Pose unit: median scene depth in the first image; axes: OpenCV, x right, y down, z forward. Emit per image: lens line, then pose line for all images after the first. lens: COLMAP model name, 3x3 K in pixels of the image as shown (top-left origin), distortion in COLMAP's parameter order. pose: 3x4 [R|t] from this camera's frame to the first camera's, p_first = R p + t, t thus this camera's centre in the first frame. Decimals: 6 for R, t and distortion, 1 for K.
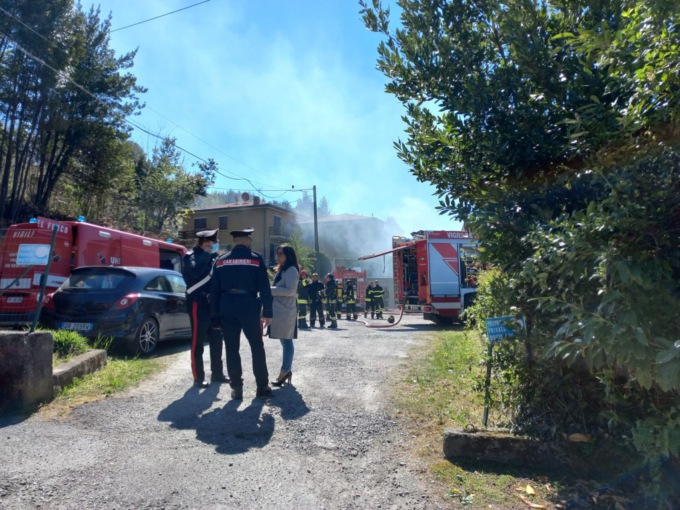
lens RADIAL K [[488.5, 0, 338.6], [0, 488.5, 255.7], [0, 0, 1]] dist [0.042392, -0.016978]
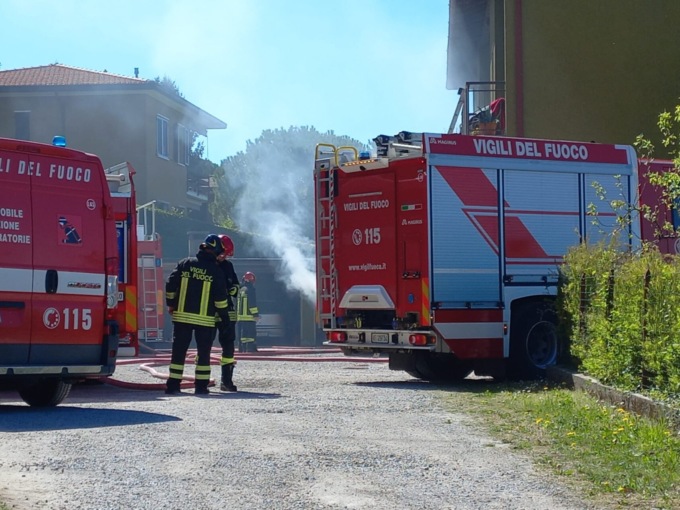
lens RADIAL K [[1468.8, 0, 344.0], [0, 1468.8, 255.3], [0, 0, 1]] dist [0.053627, 0.000000]
pose [[0.968192, 0.012851, 0.249880, -0.164561], [-0.022957, 0.999030, 0.037570, 0.002190], [-0.249155, -0.042111, 0.967548, -0.084966]]
